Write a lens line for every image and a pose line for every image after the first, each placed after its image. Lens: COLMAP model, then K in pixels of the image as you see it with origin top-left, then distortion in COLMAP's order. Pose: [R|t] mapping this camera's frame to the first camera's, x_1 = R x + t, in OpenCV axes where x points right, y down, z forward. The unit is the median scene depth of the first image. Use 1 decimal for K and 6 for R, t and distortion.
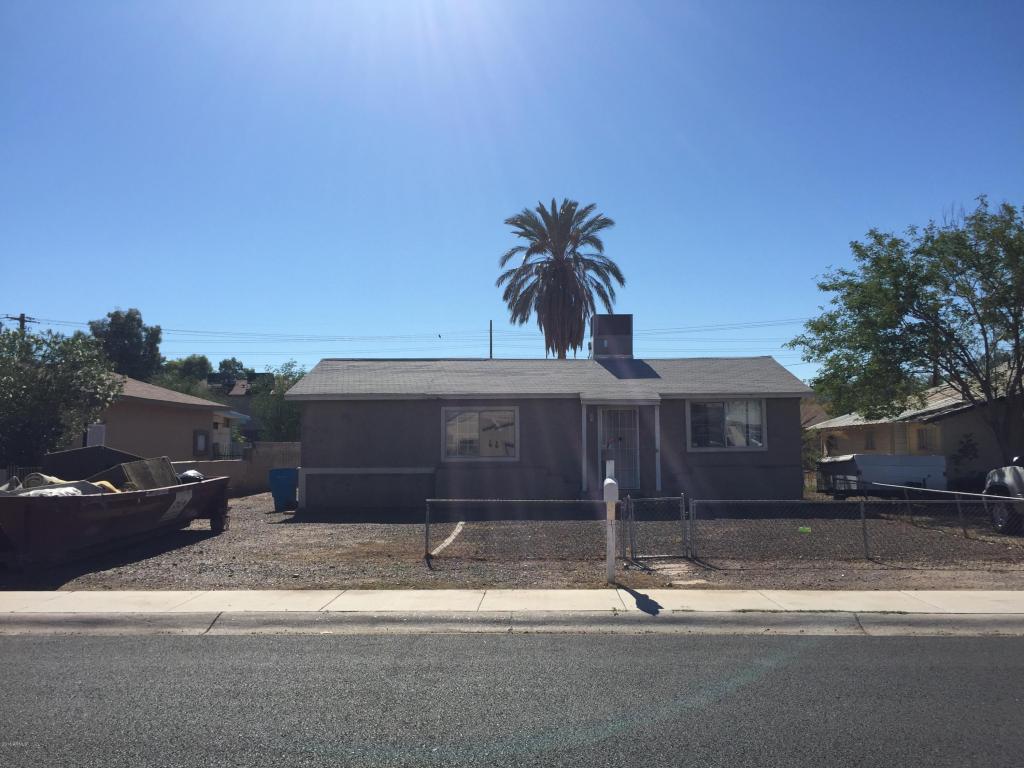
lens RADIAL K [[869.0, 0, 512.8], [0, 869.0, 383.6], [0, 0, 1]] dist [0.078264, -0.111235]
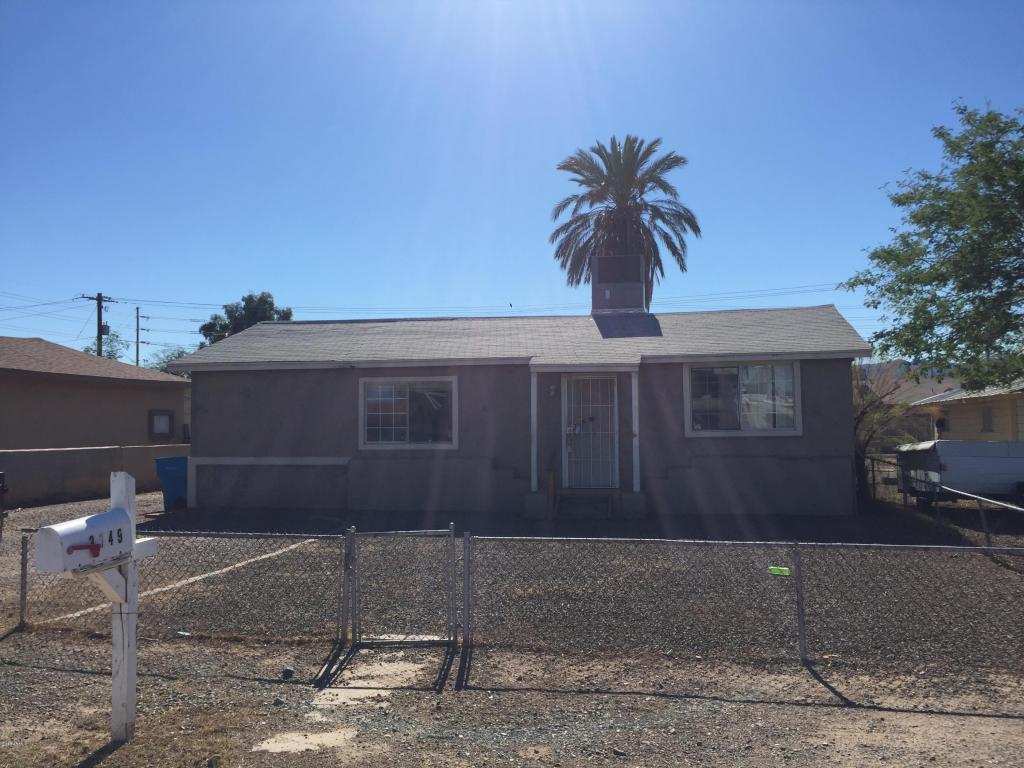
lens RADIAL K [[869.0, 0, 505.3], [0, 869.0, 388.5], [0, 0, 1]] dist [0.078264, -0.111235]
pose [[0.984892, -0.008652, -0.172953, 0.095936], [0.013868, 0.999484, 0.028973, 0.008486], [0.172613, -0.030934, 0.984504, 0.145652]]
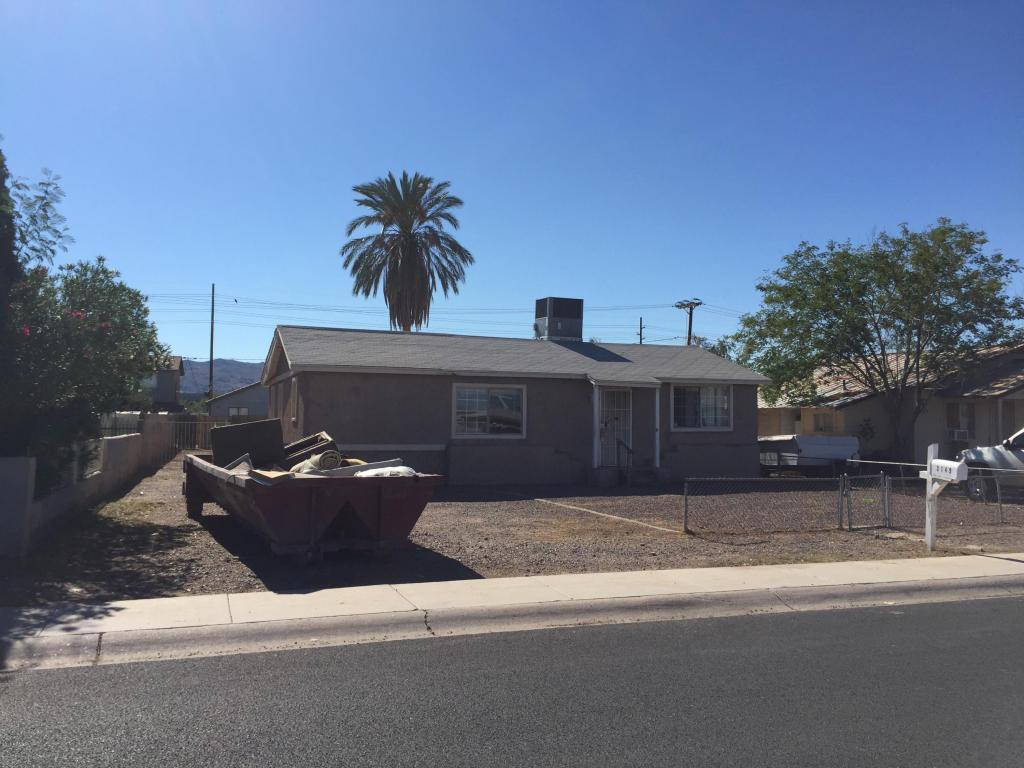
lens RADIAL K [[869.0, 0, 515.5], [0, 869.0, 374.4], [0, 0, 1]] dist [0.078264, -0.111235]
pose [[0.931516, 0.034884, 0.362023, -0.203448], [-0.041744, 0.999066, 0.011143, 0.001608], [-0.361296, -0.025492, 0.932103, 0.029459]]
